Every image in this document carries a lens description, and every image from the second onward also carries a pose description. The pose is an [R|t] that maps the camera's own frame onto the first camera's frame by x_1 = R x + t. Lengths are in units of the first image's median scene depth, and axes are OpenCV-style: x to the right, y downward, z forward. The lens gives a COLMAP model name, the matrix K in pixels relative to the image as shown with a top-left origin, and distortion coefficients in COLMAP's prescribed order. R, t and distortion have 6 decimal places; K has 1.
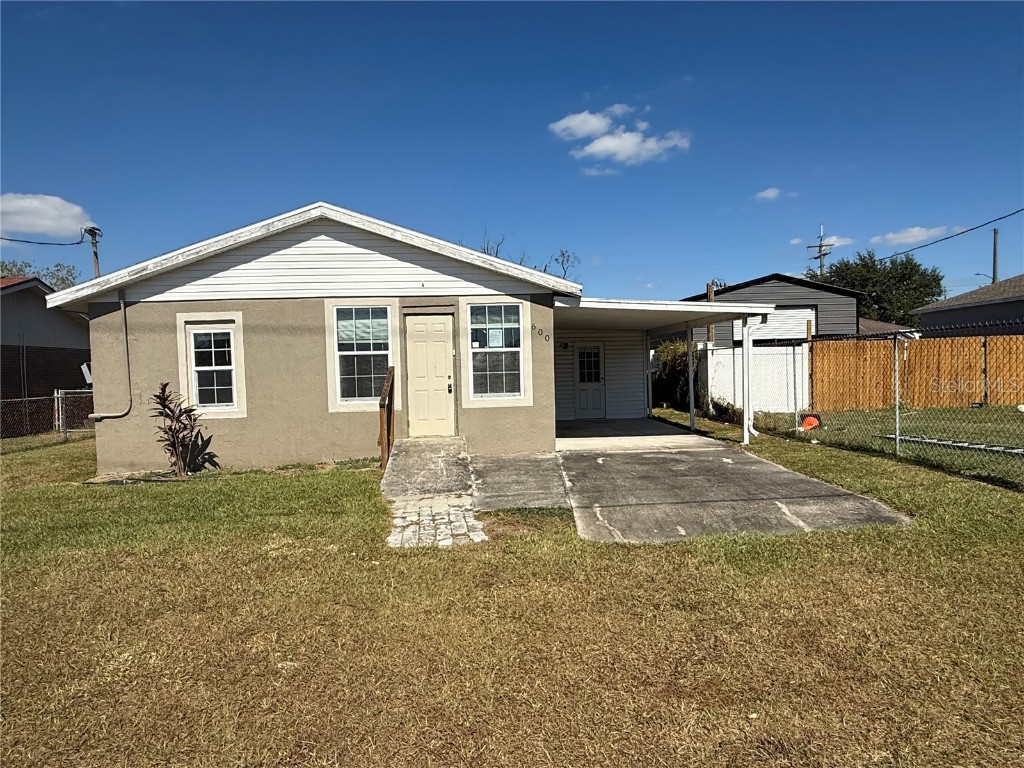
lens RADIAL K [[662.1, 0, 516.0], [0, 662.1, 383.7], [0, 0, 1]] dist [0.004124, 0.000570]
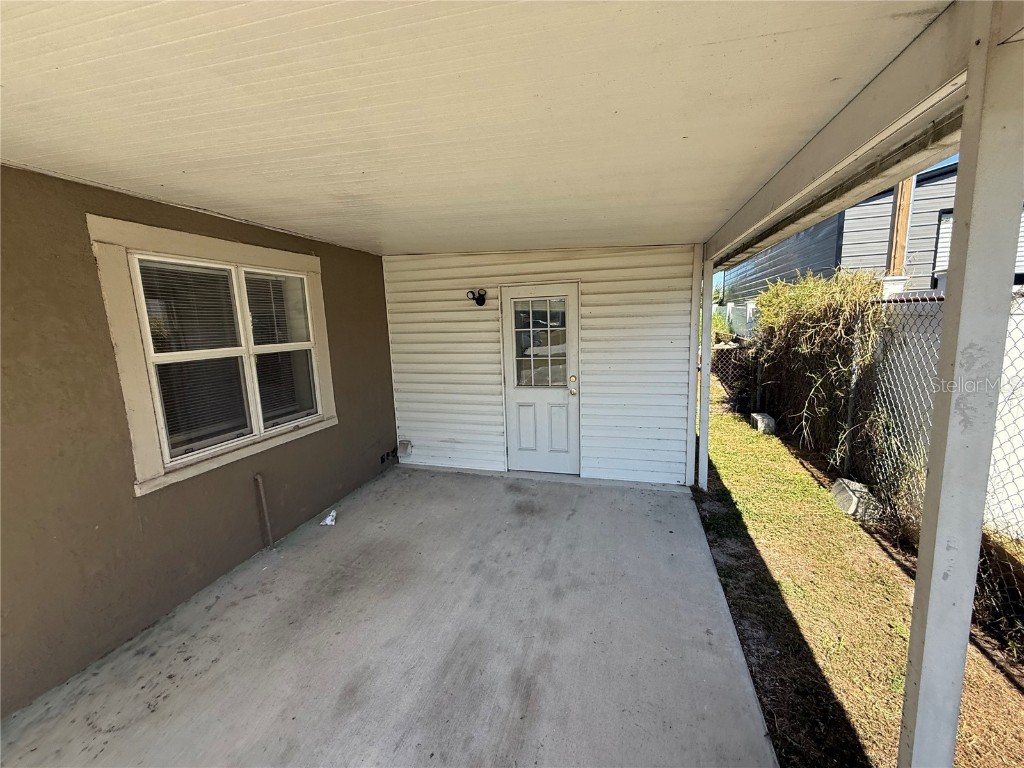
lens RADIAL K [[405.2, 0, 512.3], [0, 405.2, 384.9], [0, 0, 1]] dist [0.001555, 0.000606]
pose [[0.929650, 0.051215, -0.364868, 0.286800], [0.003628, 0.988972, 0.148060, -0.061917], [0.368427, -0.138968, 0.919211, 1.182823]]
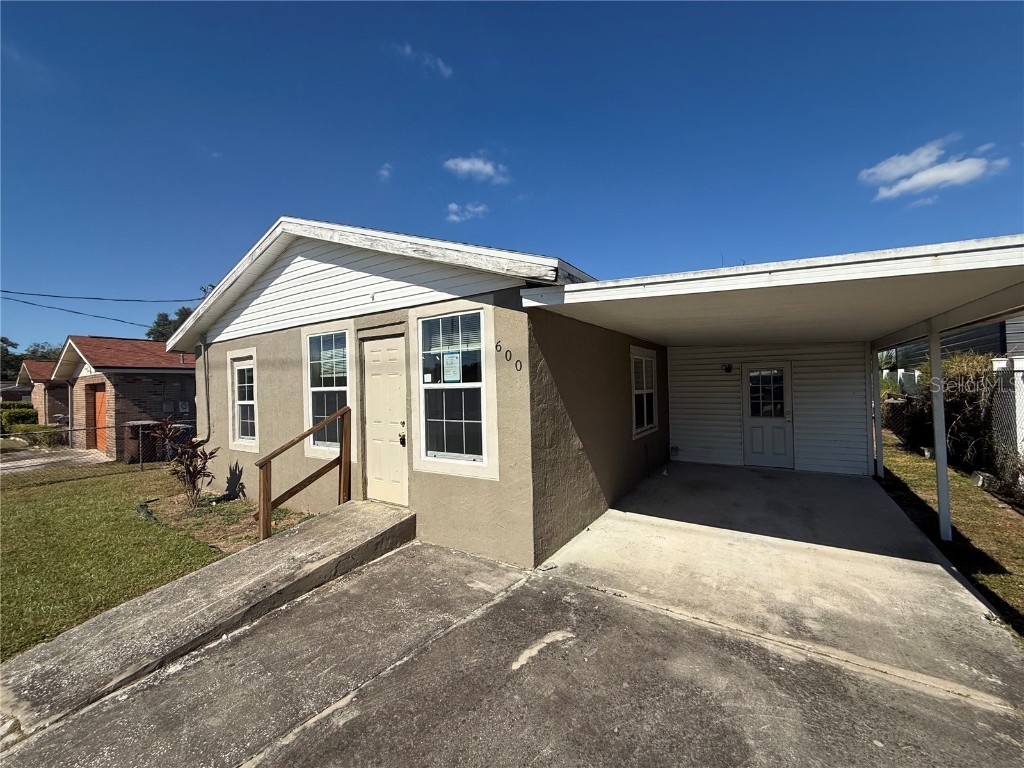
lens RADIAL K [[405.2, 0, 512.3], [0, 405.2, 384.5], [0, 0, 1]] dist [0.001555, 0.000606]
pose [[0.783900, 0.005388, -0.620864, 0.260913], [-0.010211, 0.999939, -0.004215, -0.051523], [0.620804, 0.009643, 0.783907, 0.731499]]
